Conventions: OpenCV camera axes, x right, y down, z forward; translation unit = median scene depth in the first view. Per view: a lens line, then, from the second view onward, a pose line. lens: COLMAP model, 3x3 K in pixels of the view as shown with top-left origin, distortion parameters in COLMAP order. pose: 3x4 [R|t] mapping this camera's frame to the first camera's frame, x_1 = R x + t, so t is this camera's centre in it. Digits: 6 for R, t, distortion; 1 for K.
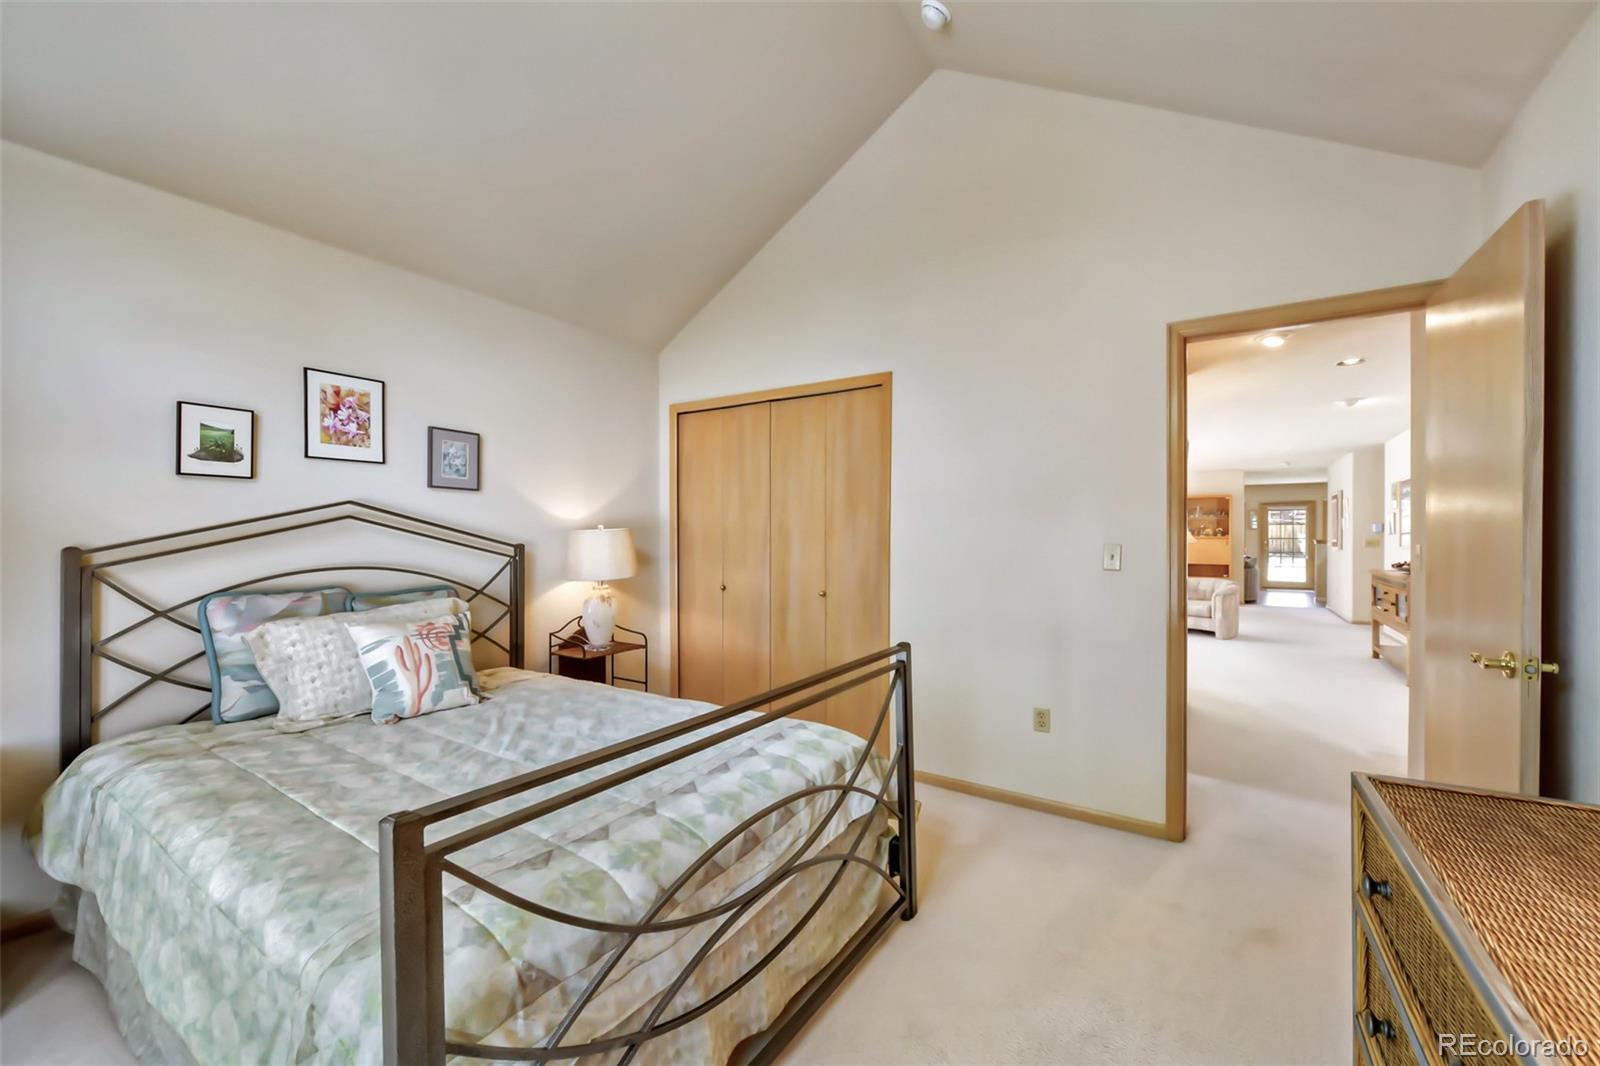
lens RADIAL K [[627.3, 0, 805.9], [0, 627.3, 536.5], [0, 0, 1]] dist [-0.002942, -0.000751]
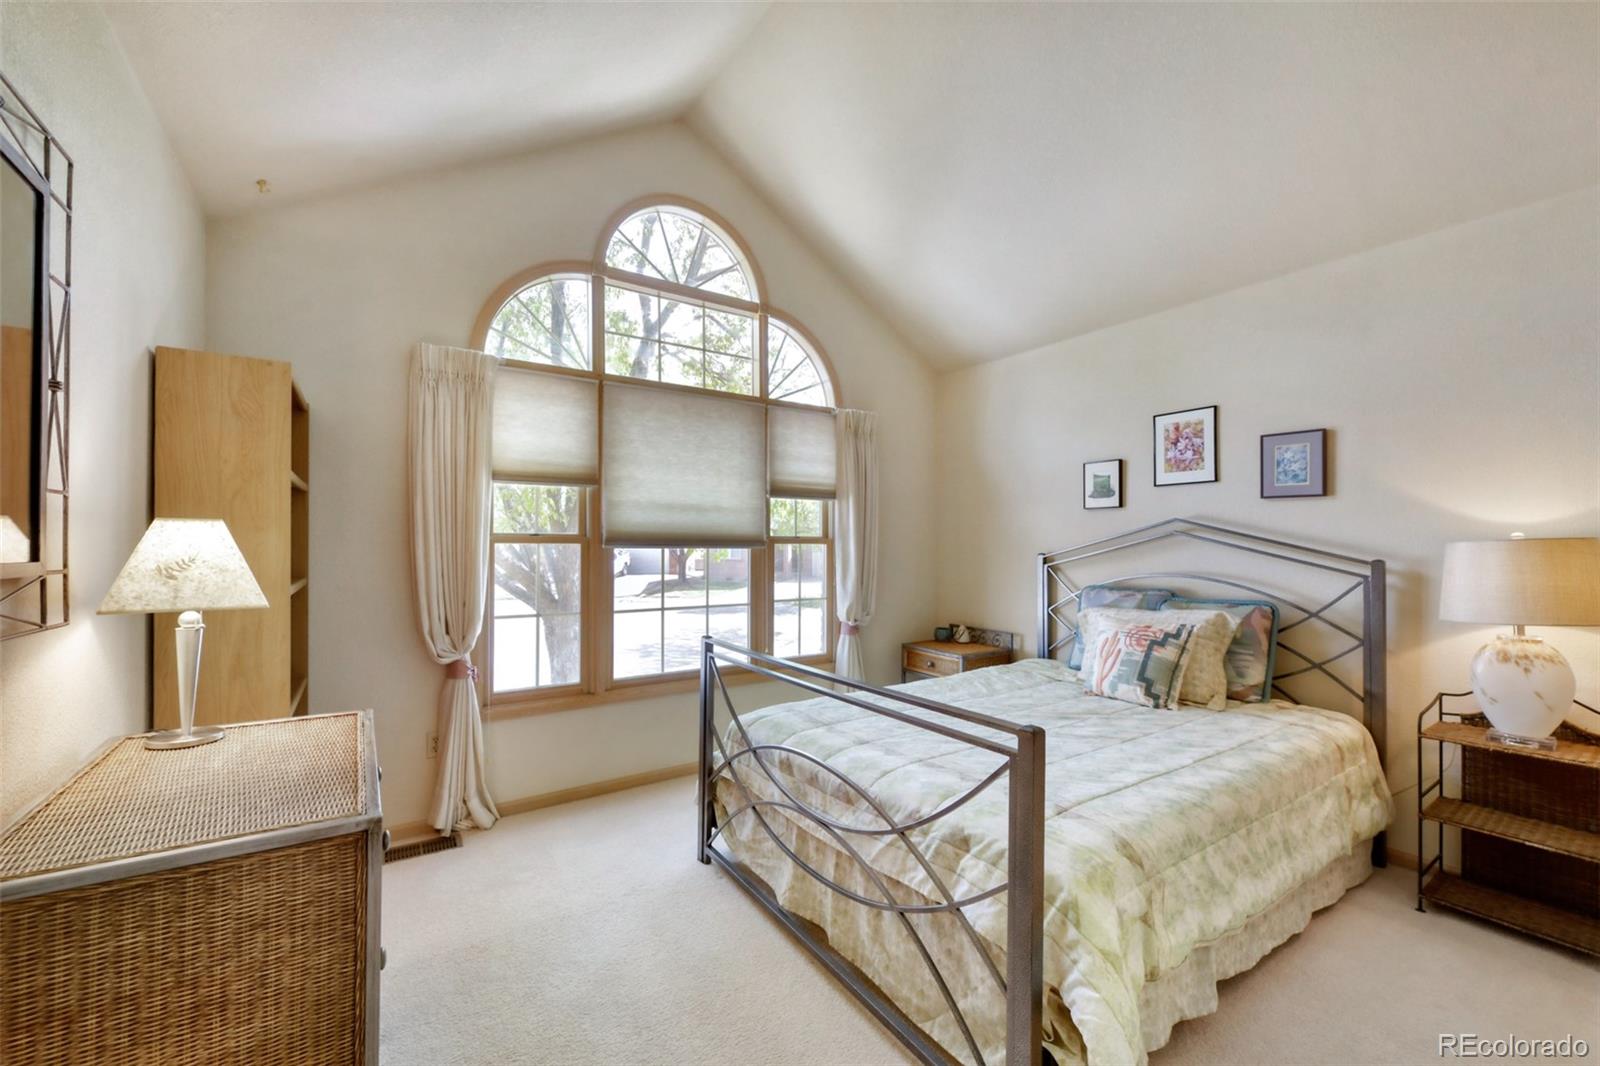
lens RADIAL K [[627.3, 0, 801.7], [0, 627.3, 538.9], [0, 0, 1]] dist [-0.002942, -0.000751]
pose [[-0.382838, -0.003748, -0.923808, 0.630941], [0.000051, 0.999992, -0.004079, -0.013339], [0.923816, -0.001608, -0.382834, 0.793775]]
